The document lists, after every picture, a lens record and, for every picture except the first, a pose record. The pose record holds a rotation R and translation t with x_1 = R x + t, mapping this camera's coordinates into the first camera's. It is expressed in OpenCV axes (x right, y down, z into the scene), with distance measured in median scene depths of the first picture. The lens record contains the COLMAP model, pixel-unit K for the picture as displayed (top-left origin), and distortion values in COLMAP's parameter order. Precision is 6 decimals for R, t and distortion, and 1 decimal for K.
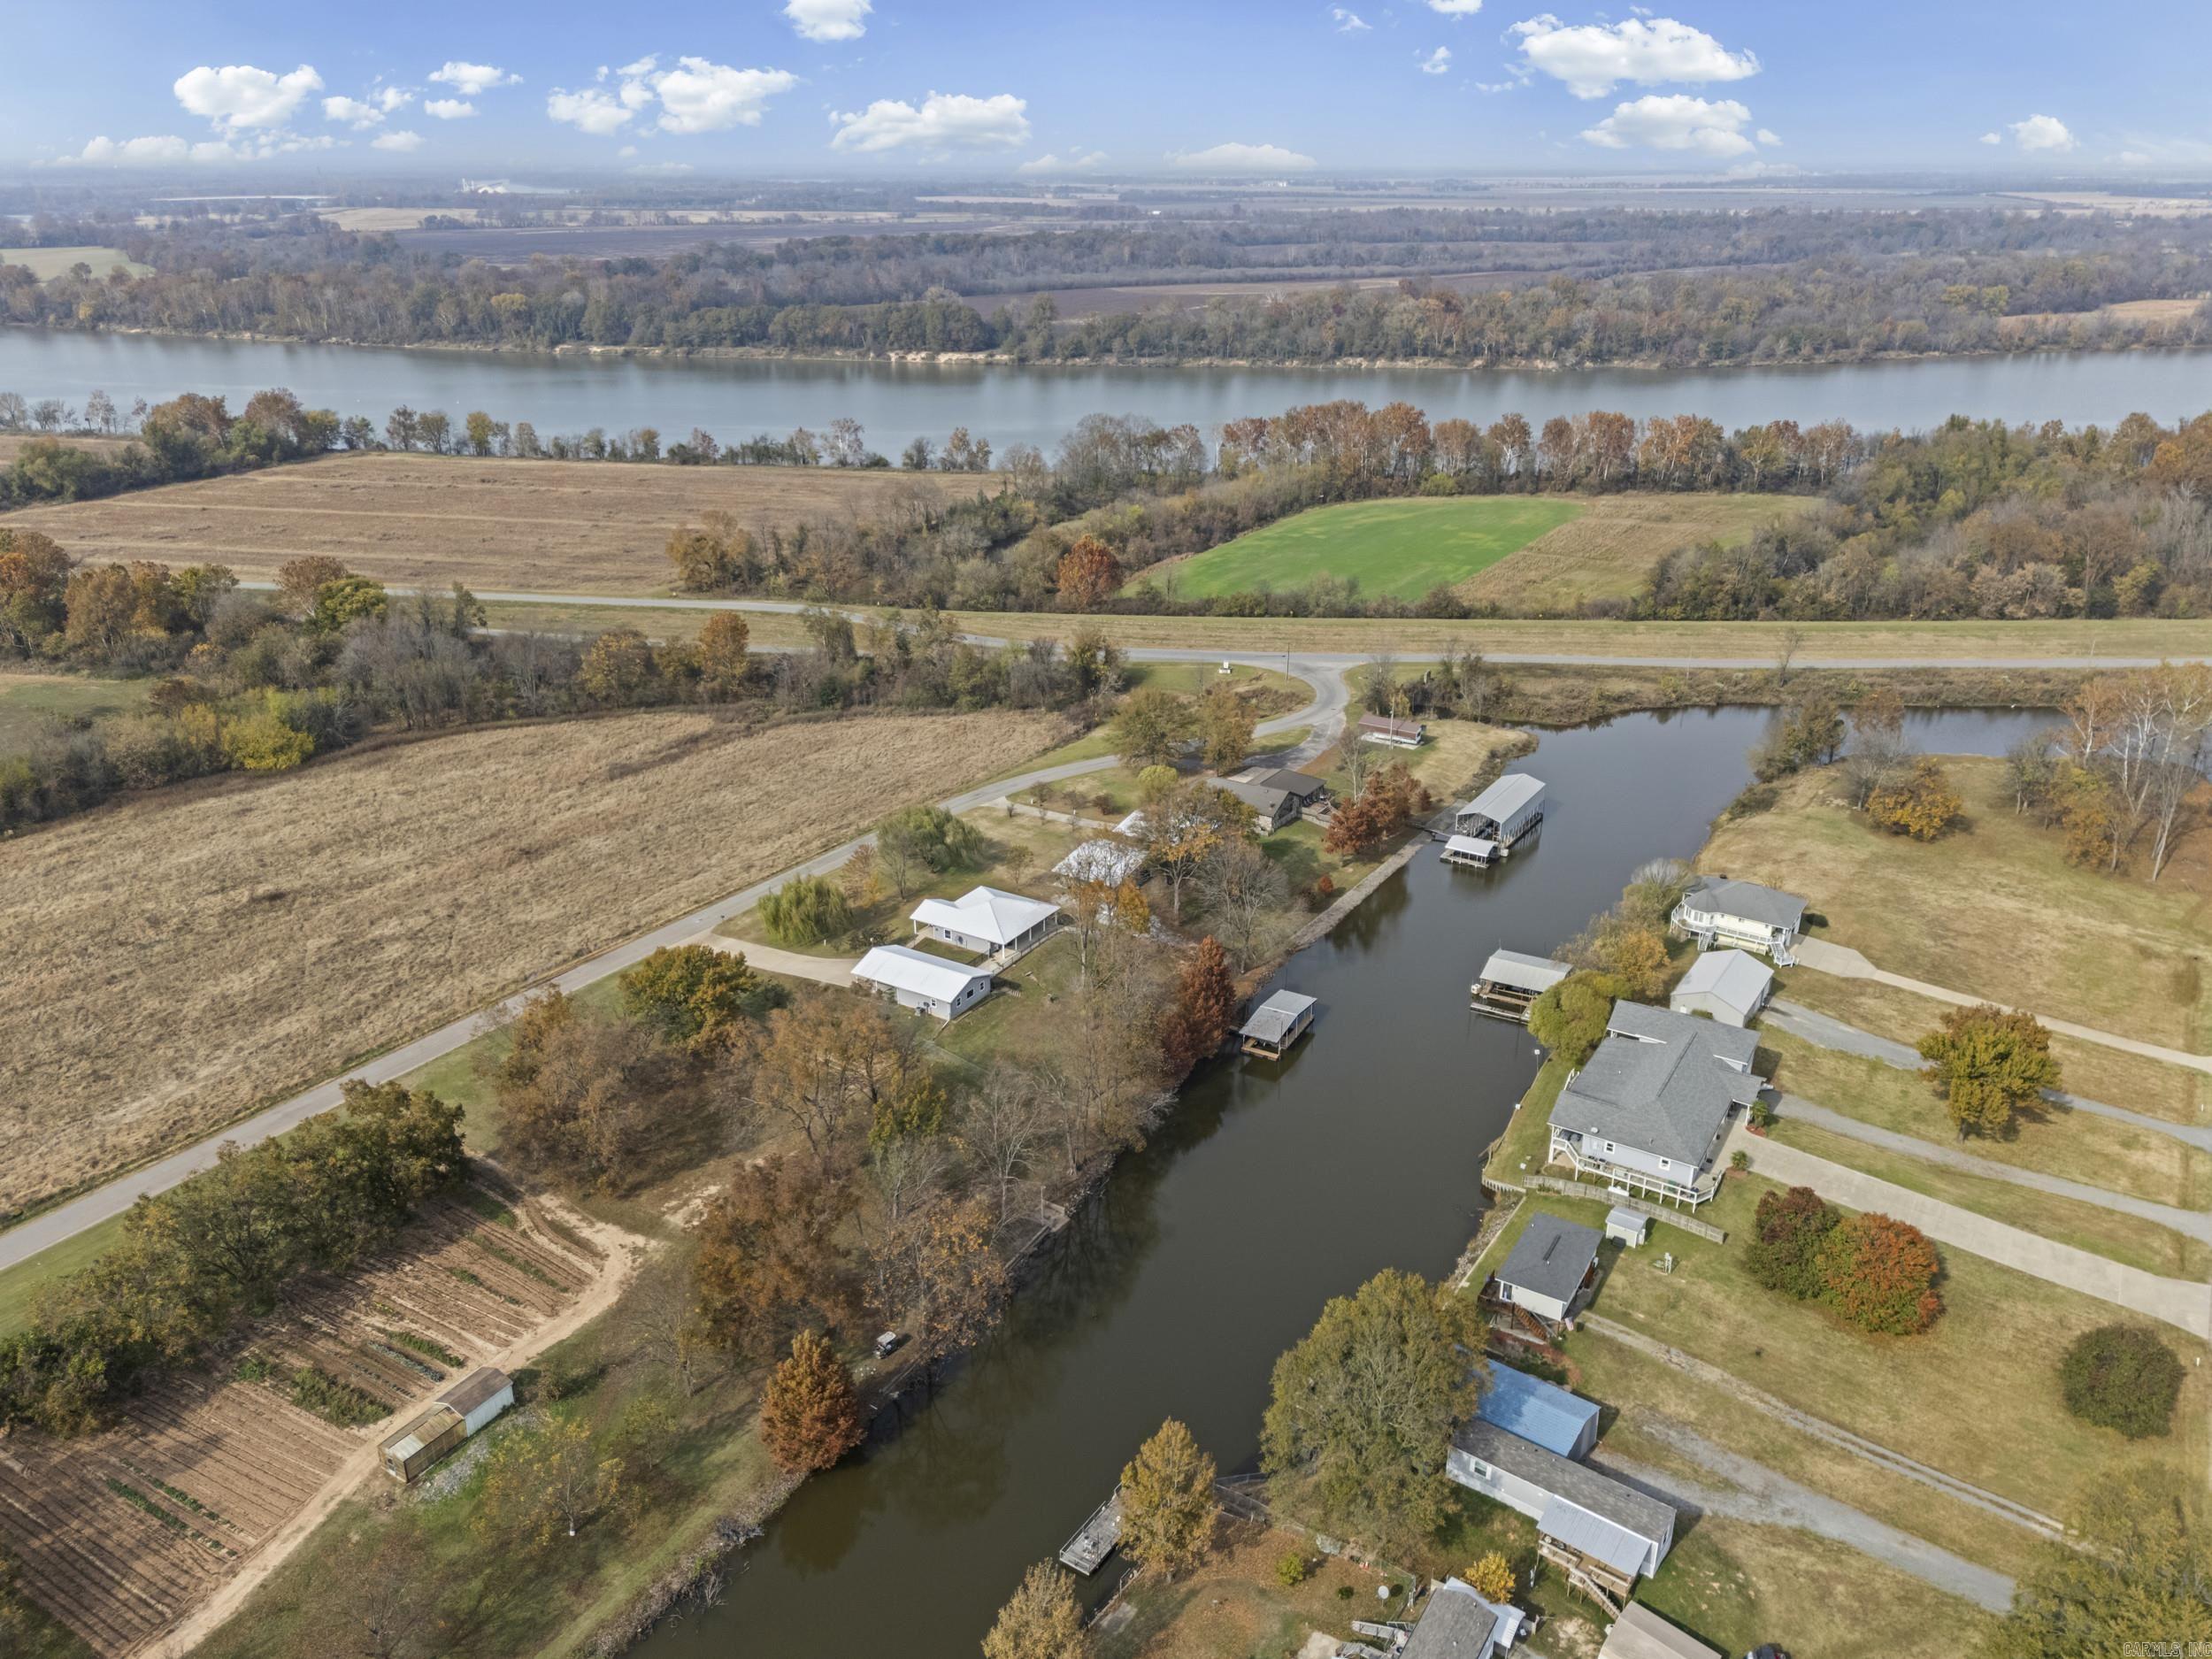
lens RADIAL K [[1655.3, 0, 1105.6], [0, 1655.3, 781.3], [0, 0, 1]] dist [0.059593, -0.047595]
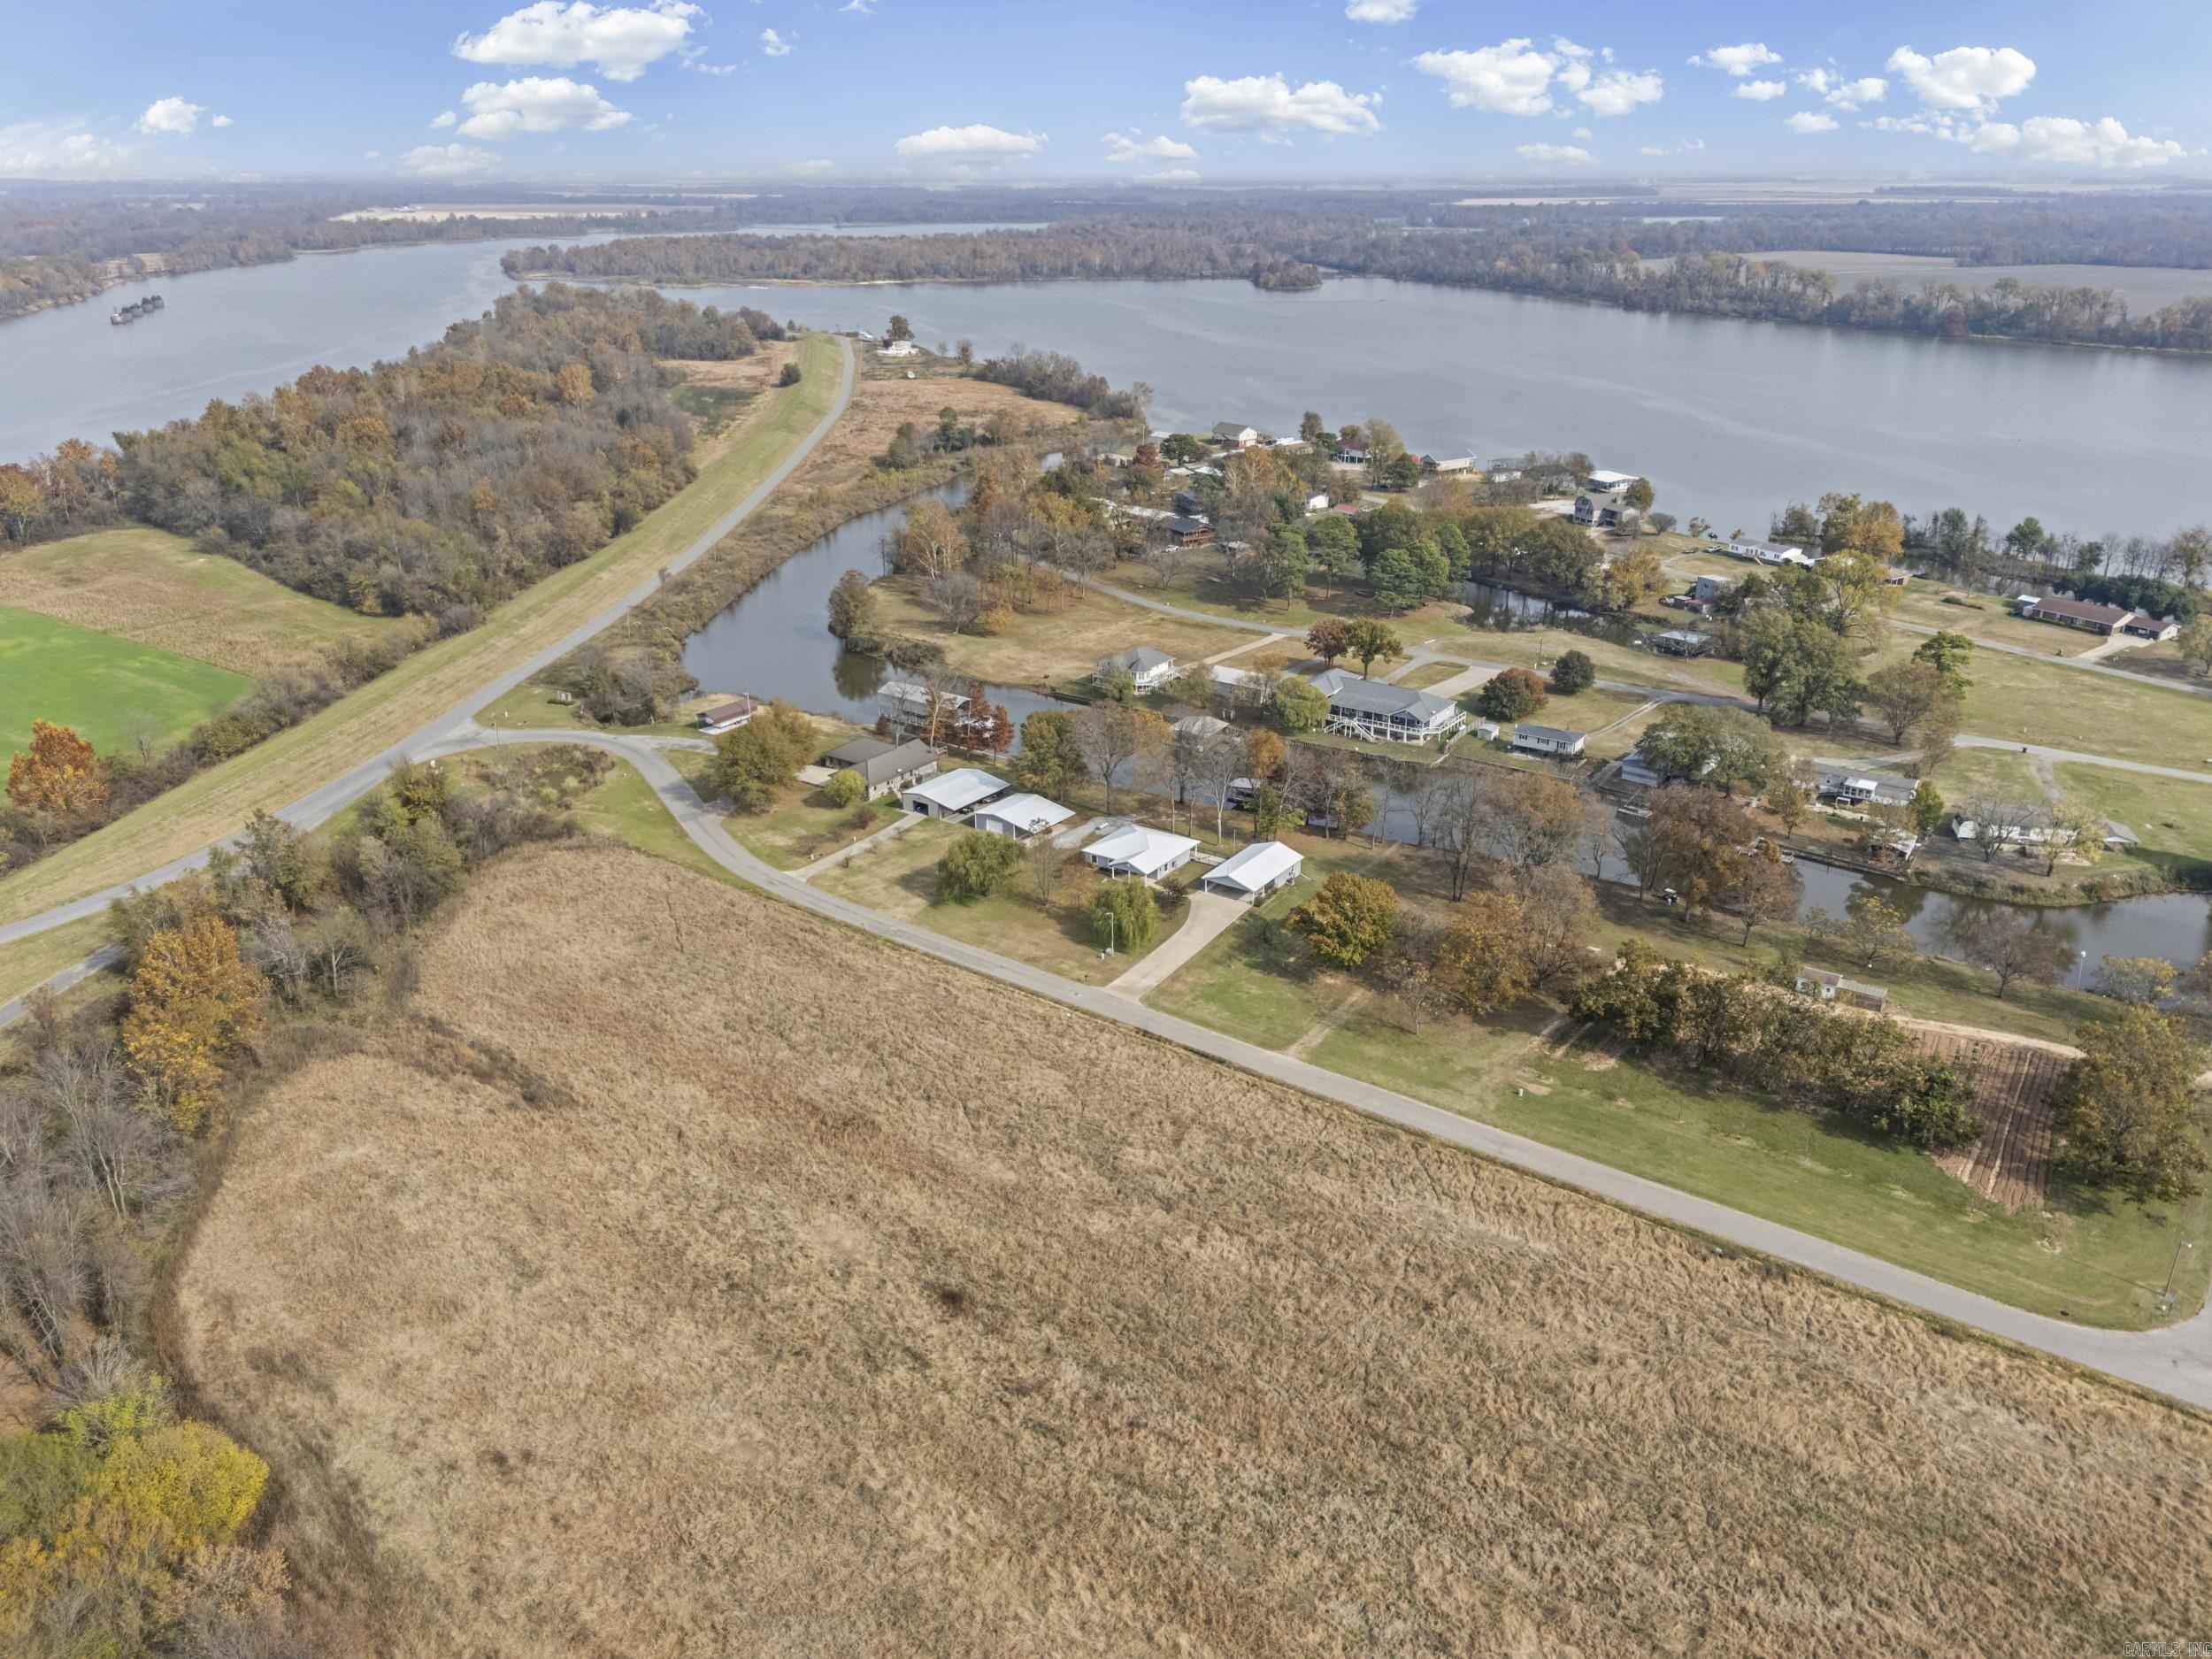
lens RADIAL K [[1655.3, 0, 1105.6], [0, 1655.3, 781.3], [0, 0, 1]] dist [0.059593, -0.047595]
pose [[0.038290, -0.344797, 0.937896, -0.753009], [0.351442, 0.883267, 0.310367, -0.216016], [-0.935426, 0.317732, 0.154996, 0.551040]]
